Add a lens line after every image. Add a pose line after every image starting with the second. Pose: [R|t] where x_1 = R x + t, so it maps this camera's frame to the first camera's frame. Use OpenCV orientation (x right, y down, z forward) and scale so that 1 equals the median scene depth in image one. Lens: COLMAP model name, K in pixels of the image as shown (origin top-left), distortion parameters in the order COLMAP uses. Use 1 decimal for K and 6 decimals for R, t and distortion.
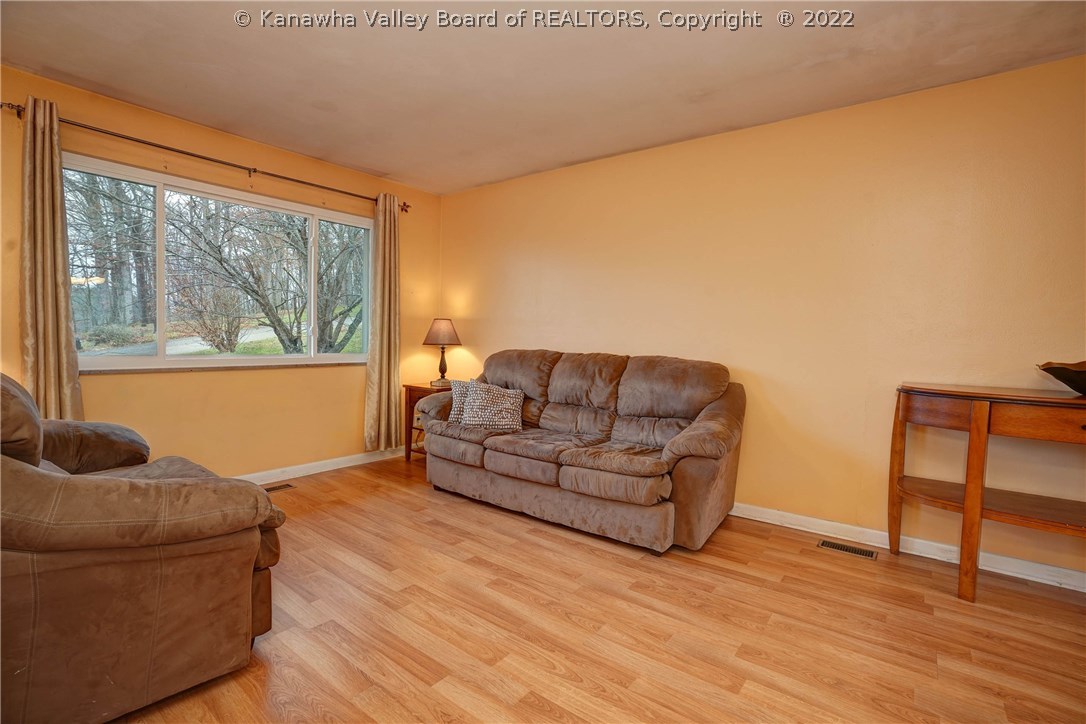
lens RADIAL K [[507.2, 0, 543.0], [0, 507.2, 362.0], [0, 0, 1]] dist [-0.032962, 0.000032]
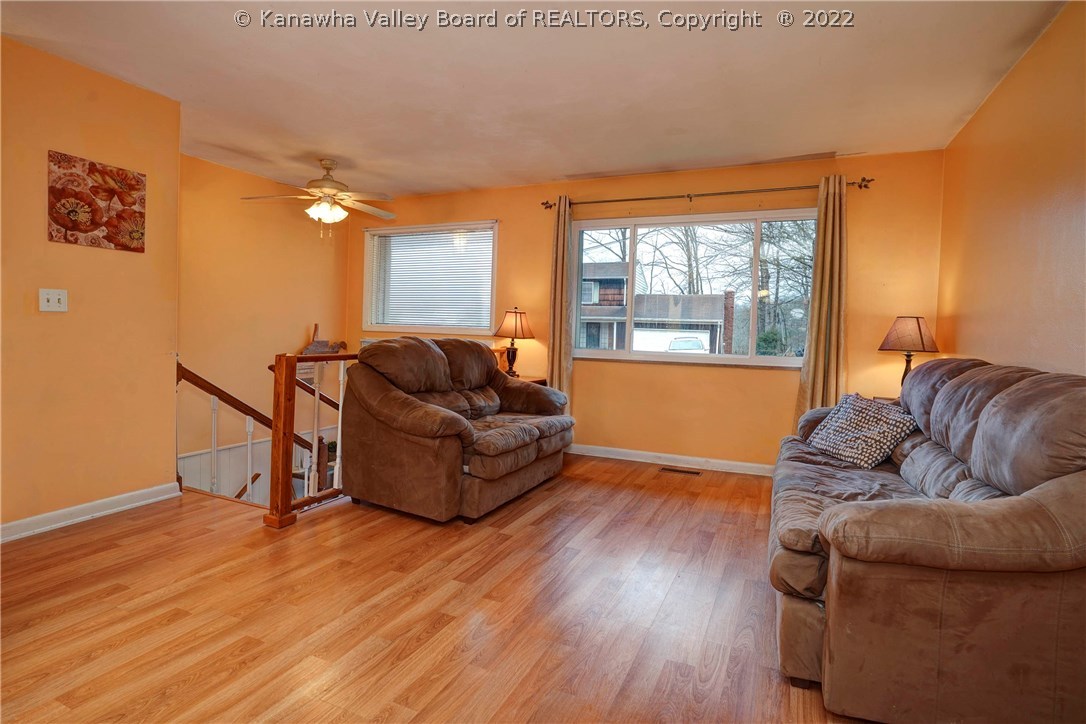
lens RADIAL K [[550.0, 0, 544.2], [0, 550.0, 337.2], [0, 0, 1]] dist [-0.020129, -0.000055]
pose [[0.239162, -0.004478, -0.970969, 0.665938], [-0.070174, 0.997295, -0.021885, 0.000576], [0.968441, 0.073370, 0.238201, 0.429703]]
